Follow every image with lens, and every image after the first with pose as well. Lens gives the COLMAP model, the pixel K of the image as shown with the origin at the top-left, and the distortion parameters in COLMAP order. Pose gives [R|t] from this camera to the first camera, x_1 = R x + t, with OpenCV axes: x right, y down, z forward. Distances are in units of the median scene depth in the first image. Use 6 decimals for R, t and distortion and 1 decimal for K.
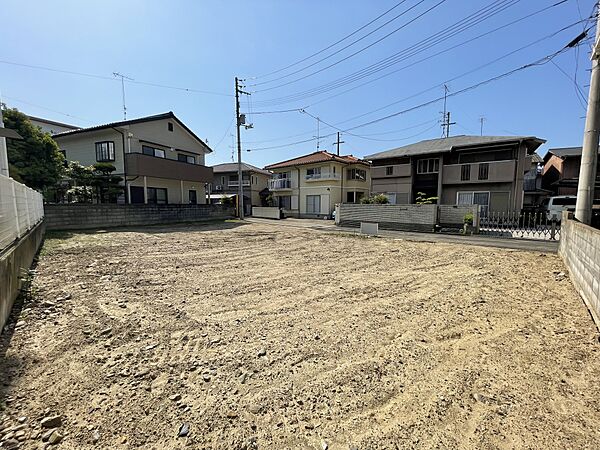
lens RADIAL K [[242.7, 0, 300.0], [0, 242.7, 226.1], [0, 0, 1]] dist [-0.002151, -0.000234]
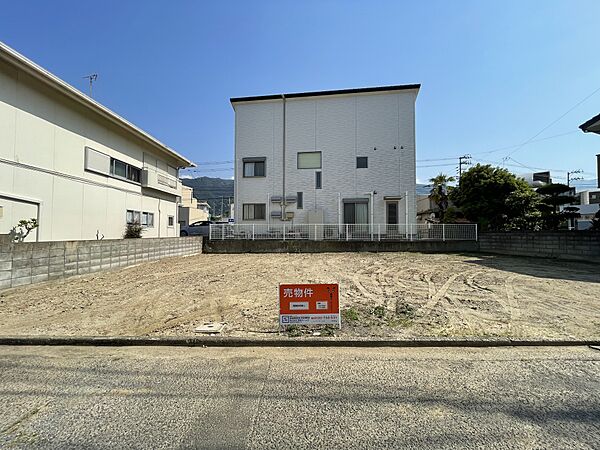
lens RADIAL K [[242.7, 0, 300.0], [0, 242.7, 226.1], [0, 0, 1]] dist [-0.002151, -0.000234]
pose [[-0.748315, -0.010446, -0.663261, 0.341808], [-0.049958, 0.997924, 0.040647, -0.077772], [0.661459, 0.063552, -0.747284, 0.834590]]
